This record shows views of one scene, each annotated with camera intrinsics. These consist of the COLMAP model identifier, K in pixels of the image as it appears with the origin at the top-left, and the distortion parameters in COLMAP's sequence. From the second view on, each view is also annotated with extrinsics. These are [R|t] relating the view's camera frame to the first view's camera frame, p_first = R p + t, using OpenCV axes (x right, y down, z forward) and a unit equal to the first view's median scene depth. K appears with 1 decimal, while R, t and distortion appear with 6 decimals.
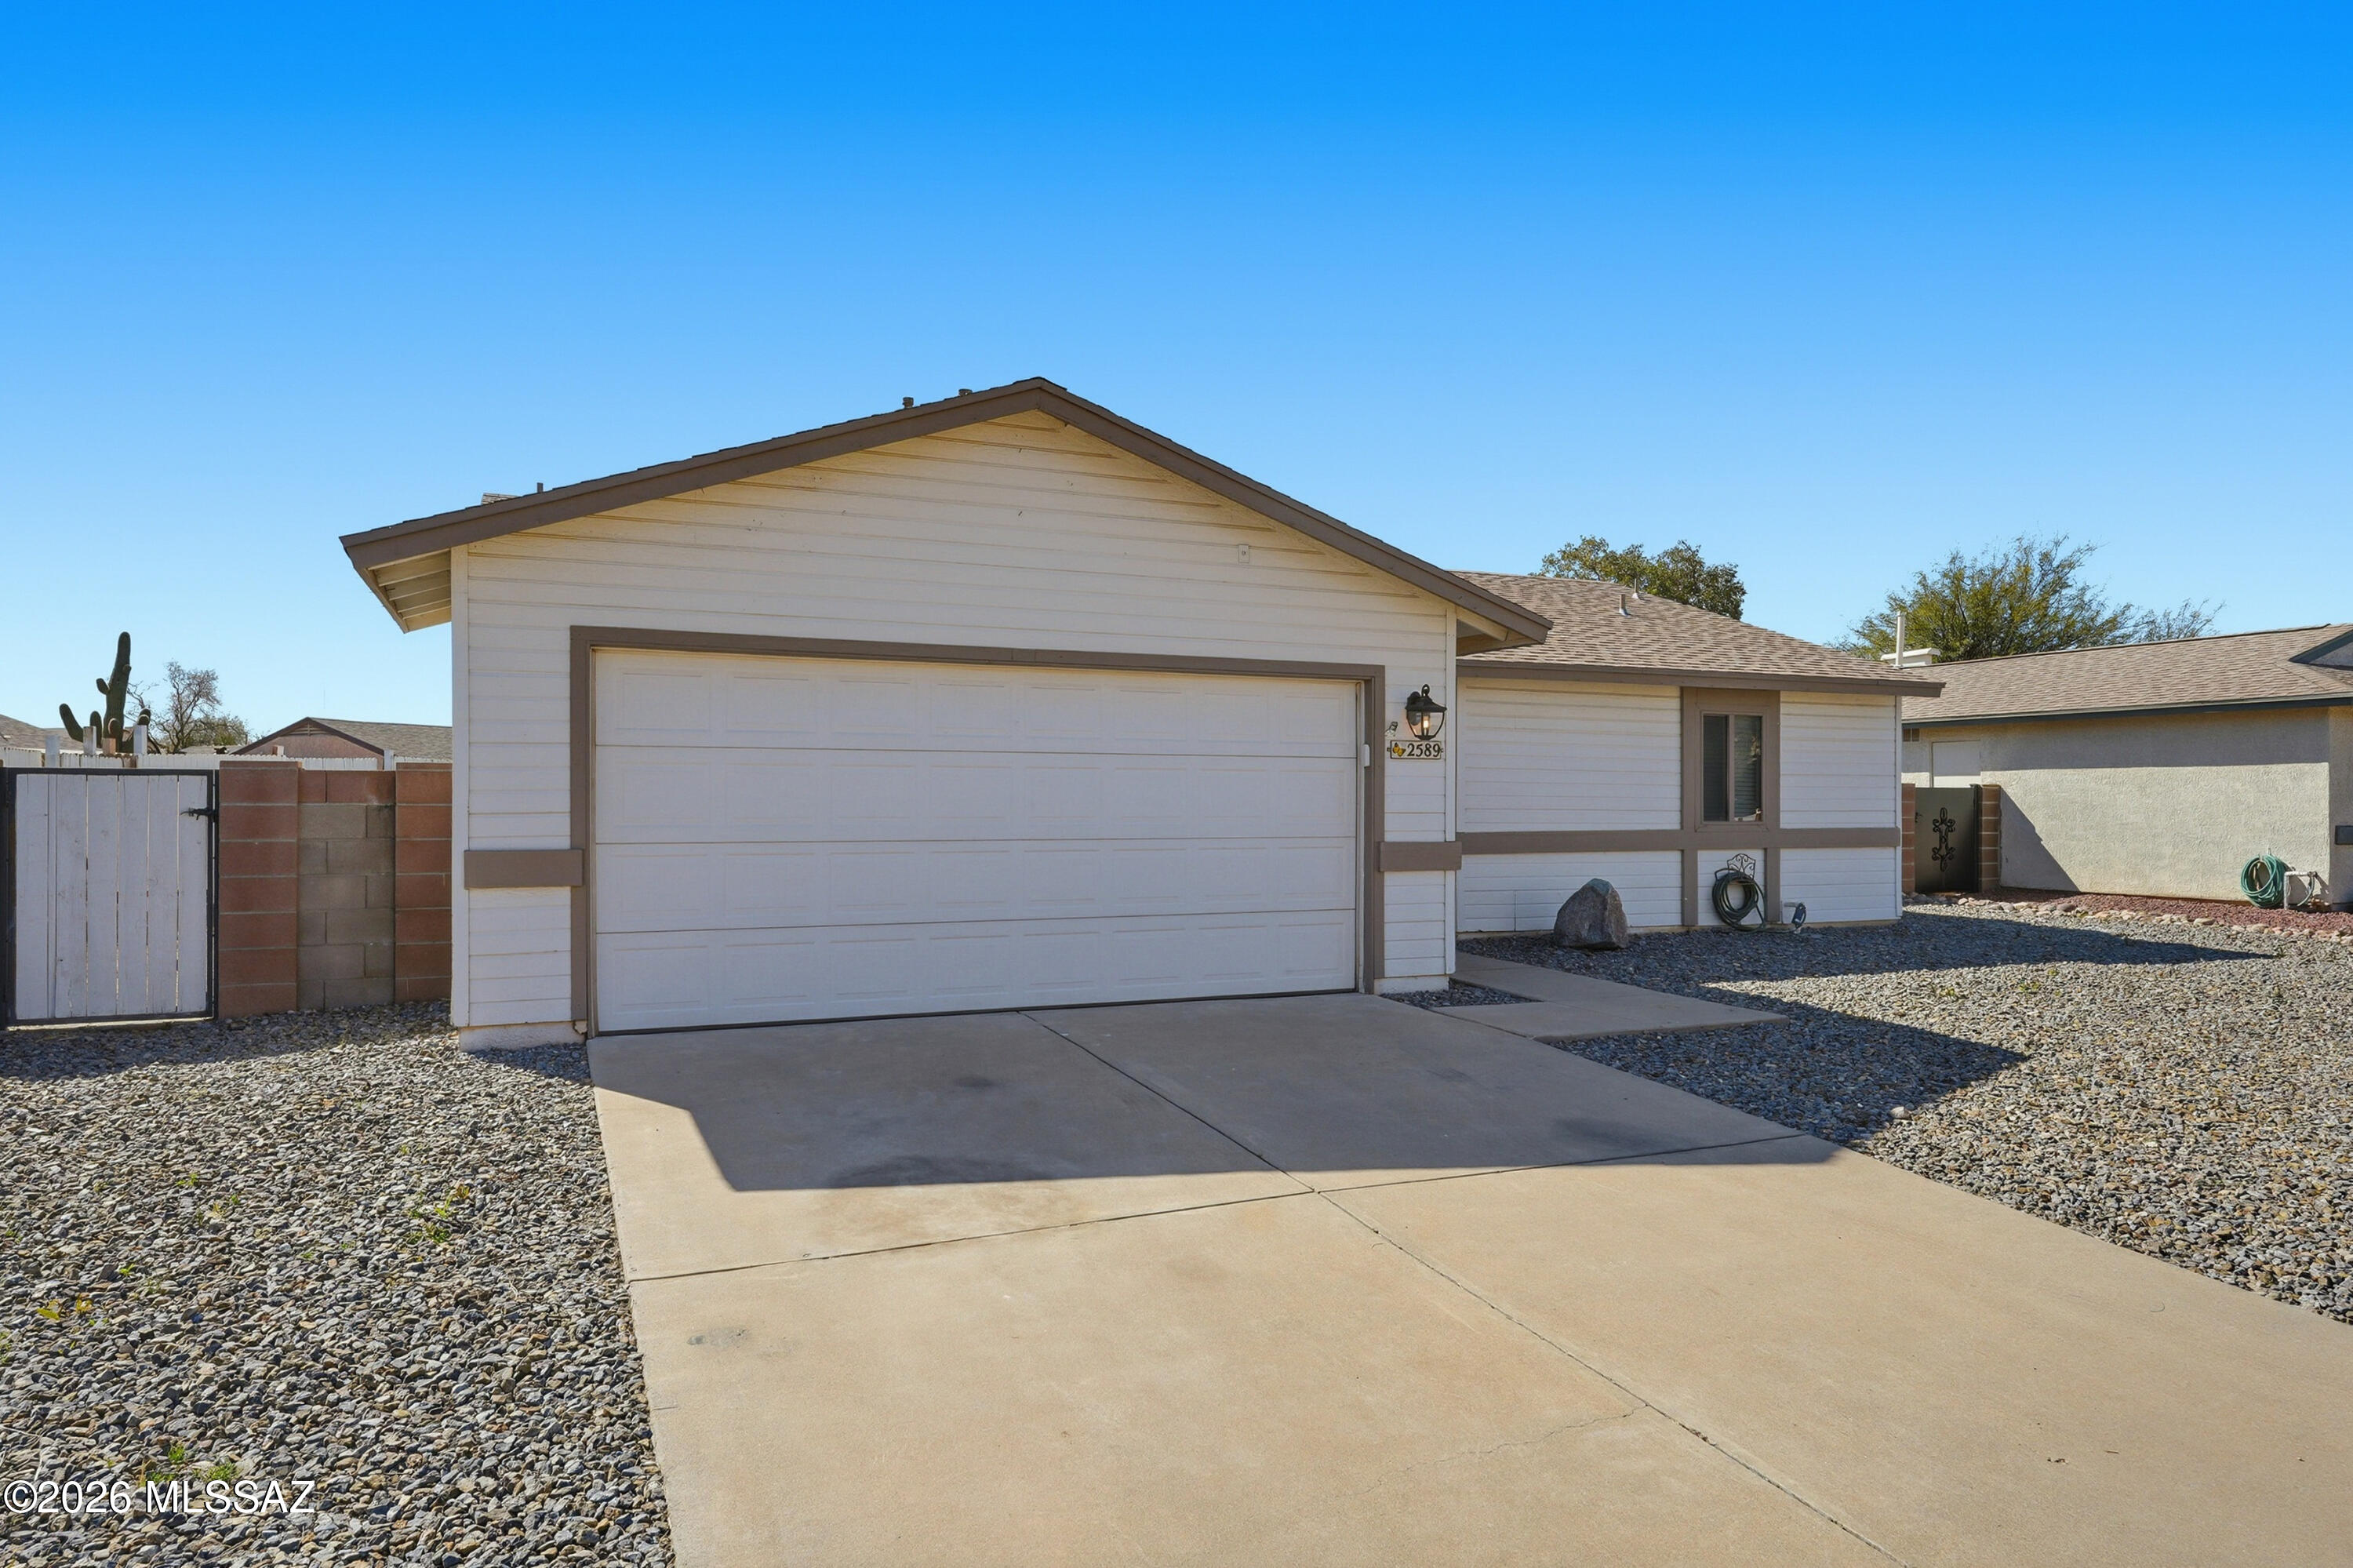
lens RADIAL K [[1479.9, 0, 1179.8], [0, 1479.9, 783.6], [0, 0, 1]] dist [0.008872, -0.001094]
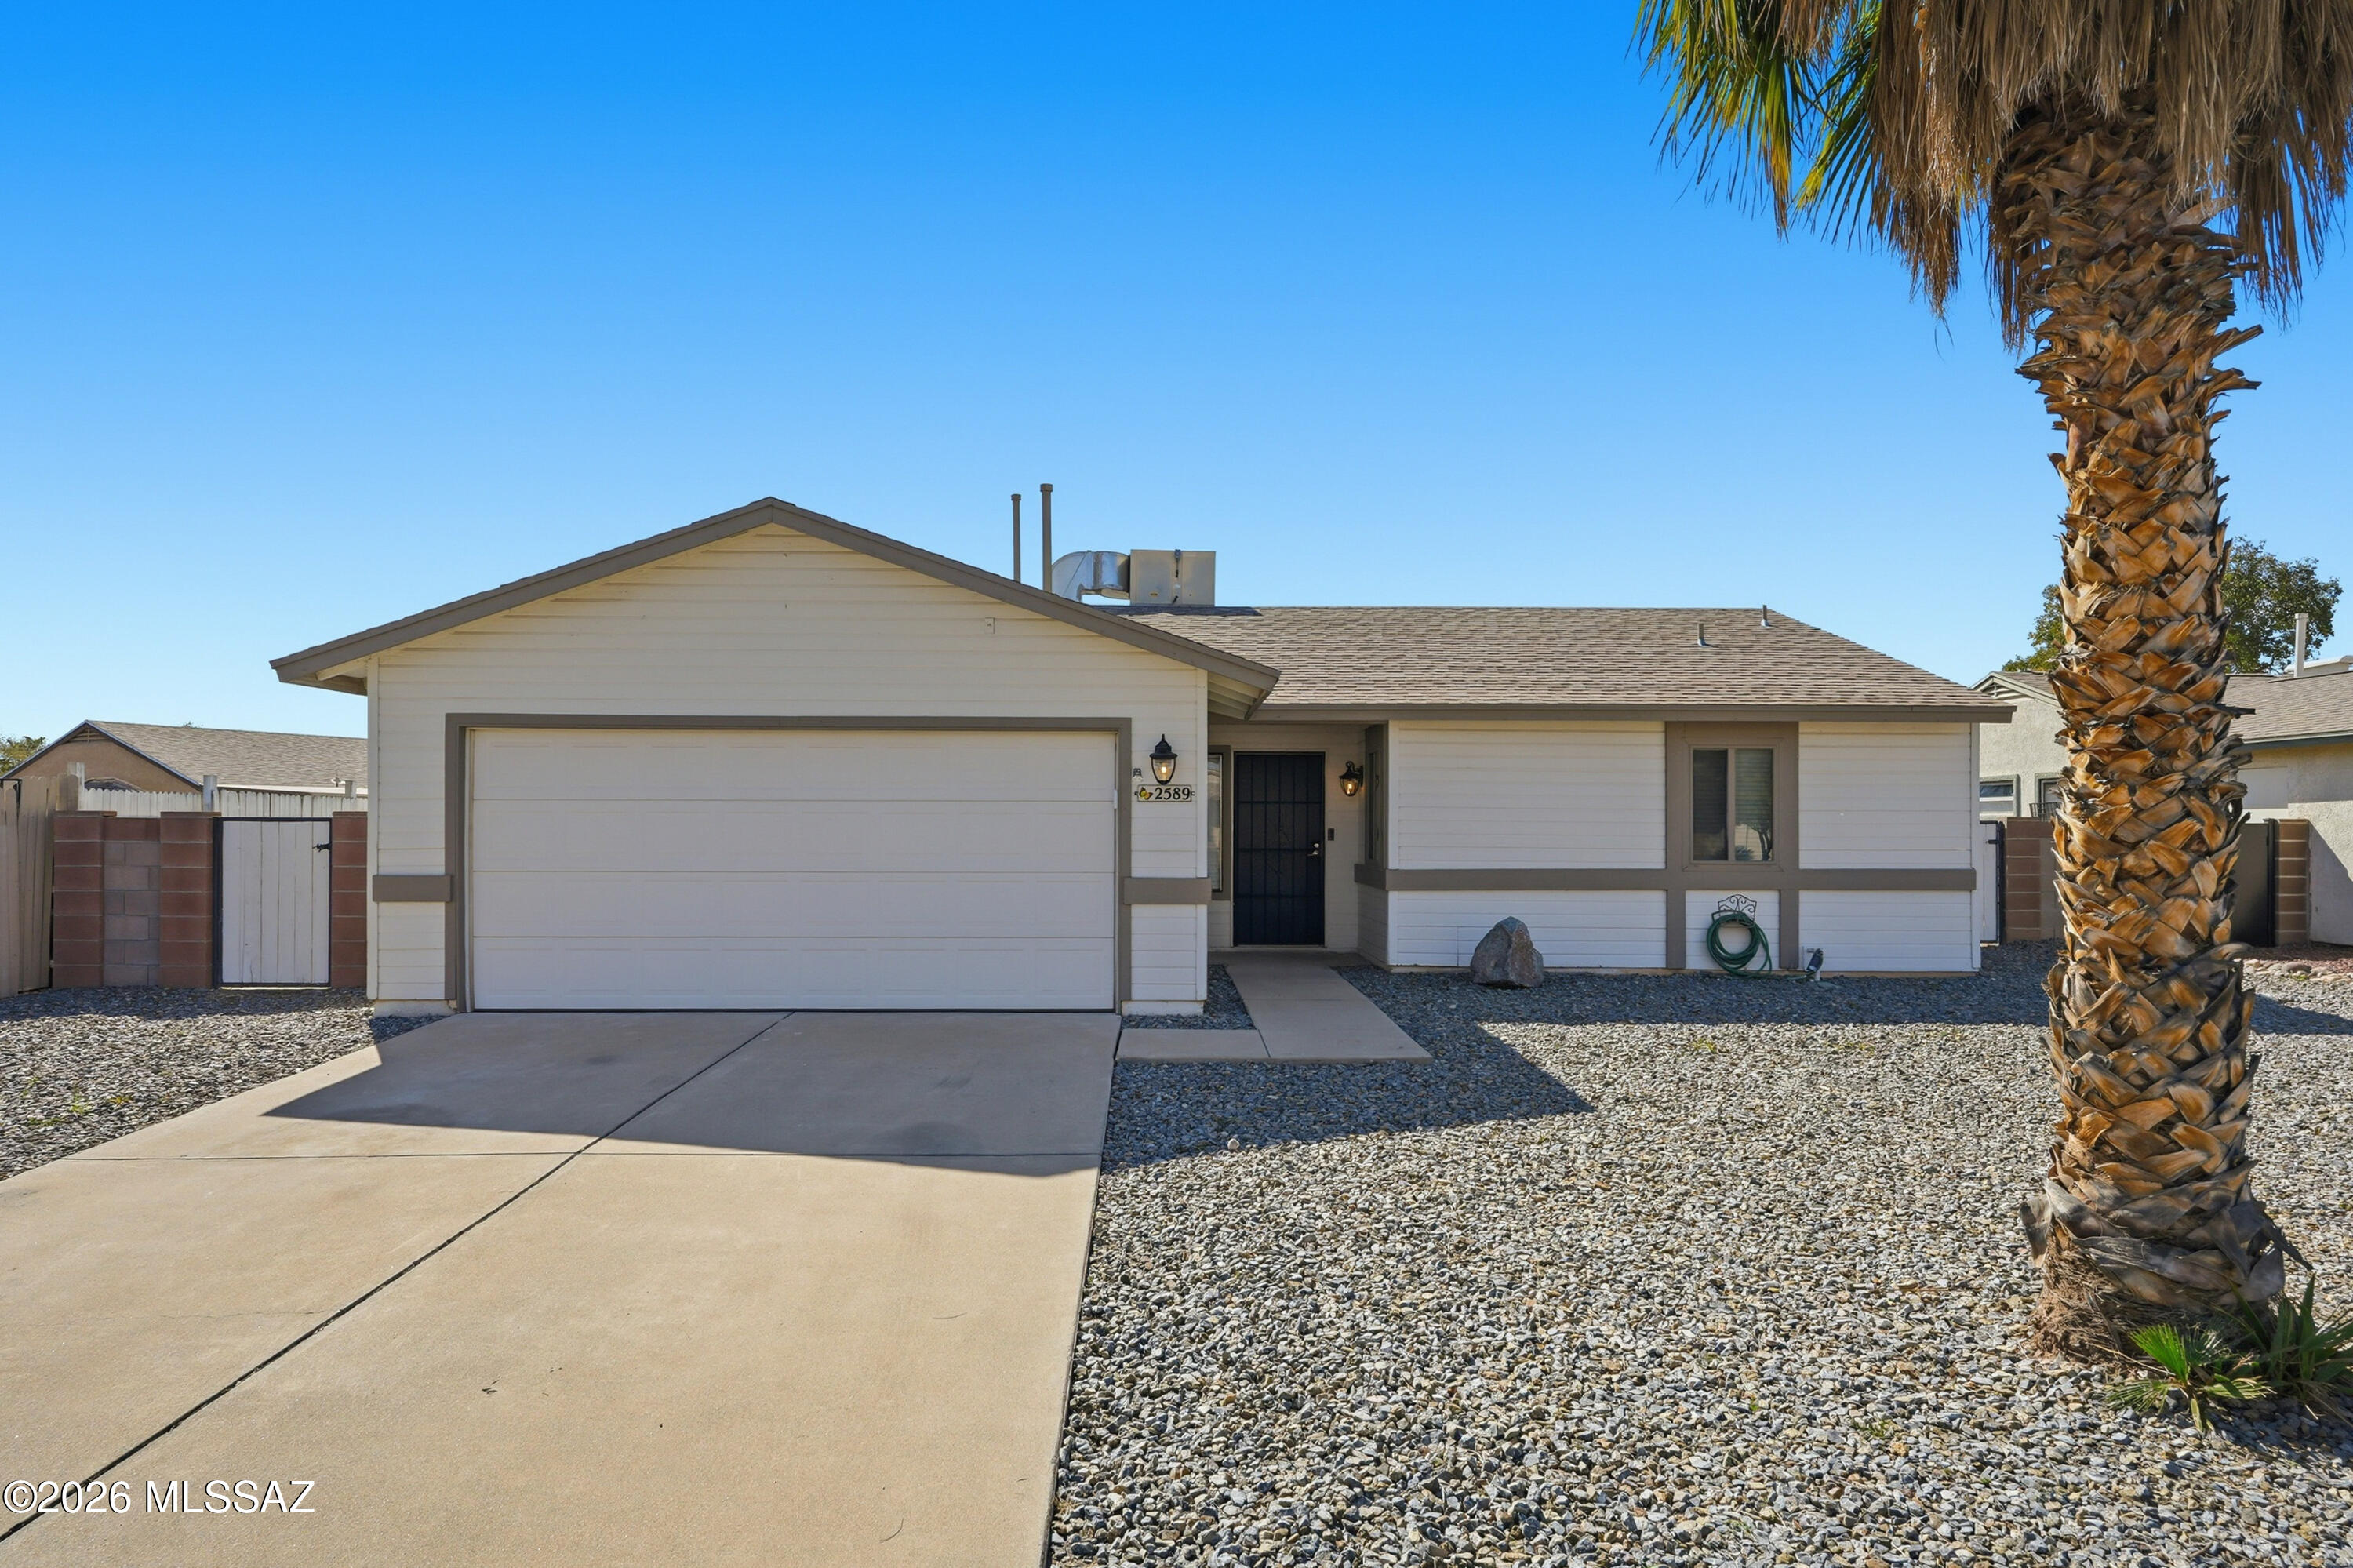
lens RADIAL K [[1380.7, 0, 1180.7], [0, 1380.7, 808.1], [0, 0, 1]] dist [0.000628, 0.002608]
pose [[0.919949, -0.007730, -0.391961, 0.567242], [0.004516, 0.999948, -0.009121, -0.002664], [0.392011, 0.006621, 0.919937, 0.065617]]
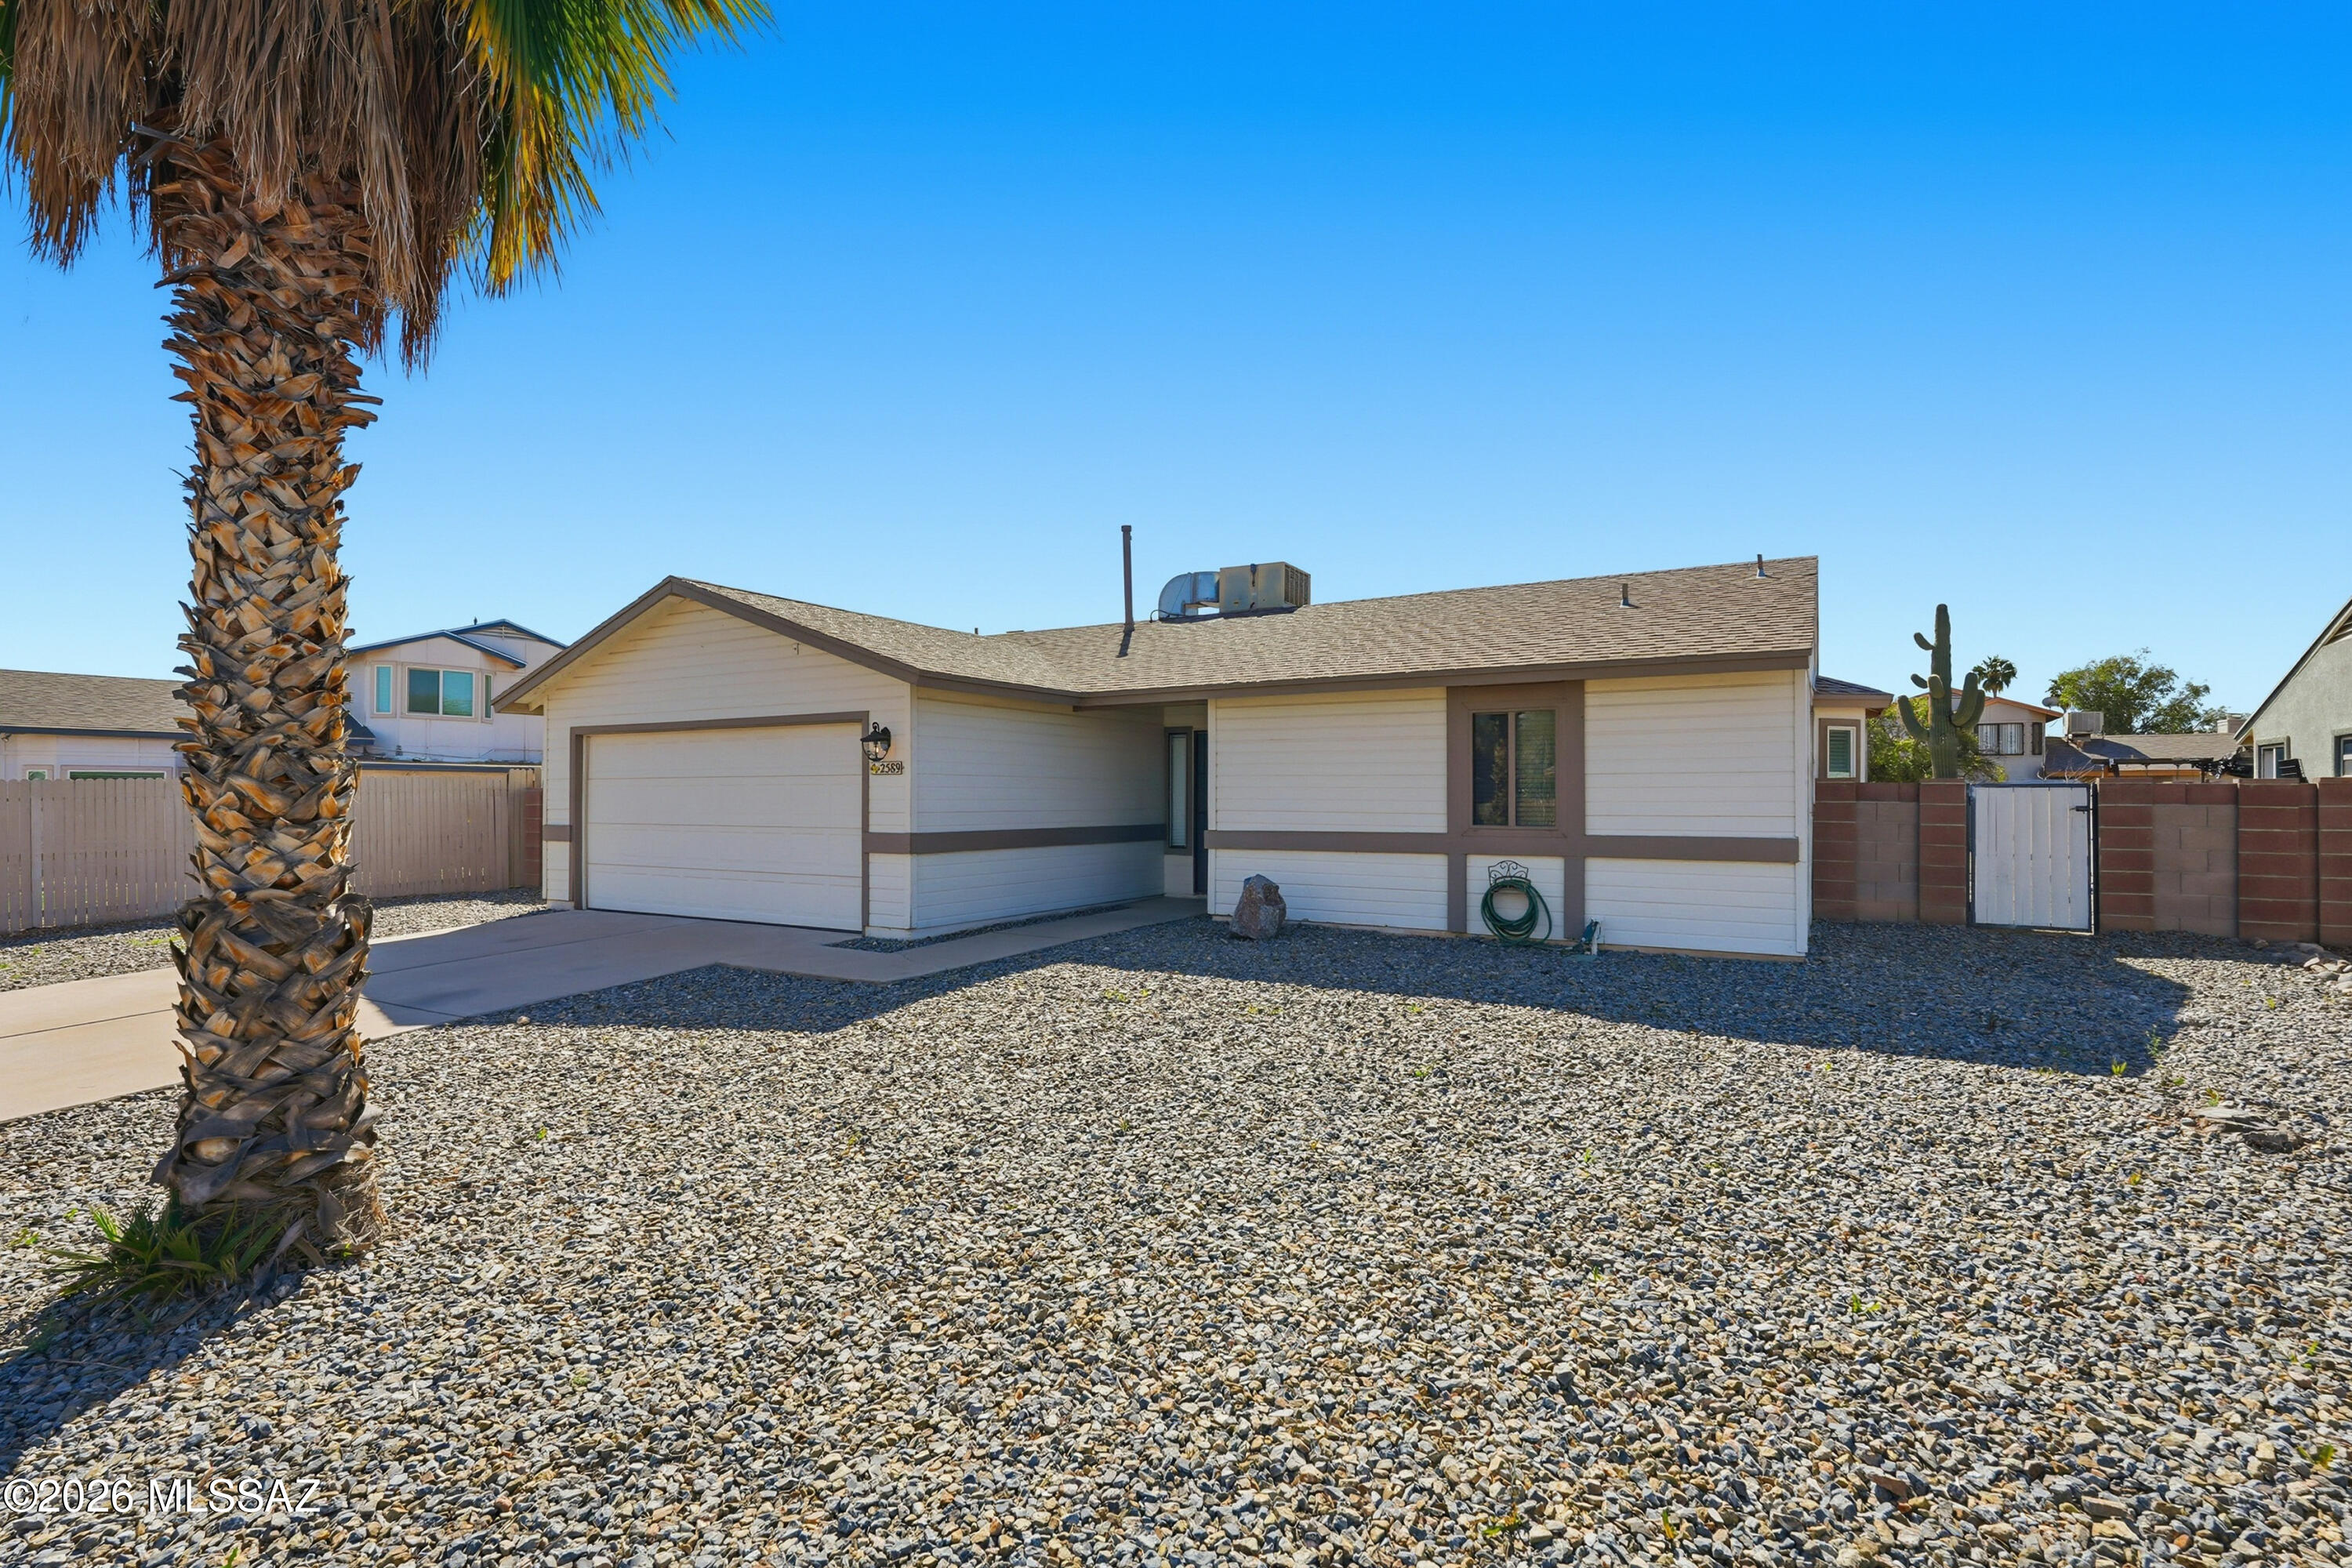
lens RADIAL K [[1081.1, 0, 1165.8], [0, 1081.1, 787.7], [0, 0, 1]] dist [0.001079, 0.000010]
pose [[0.579622, -0.011128, -0.814810, 1.151831], [0.010499, 0.999926, -0.006188, 0.004996], [0.814818, -0.004968, 0.579695, 0.614569]]
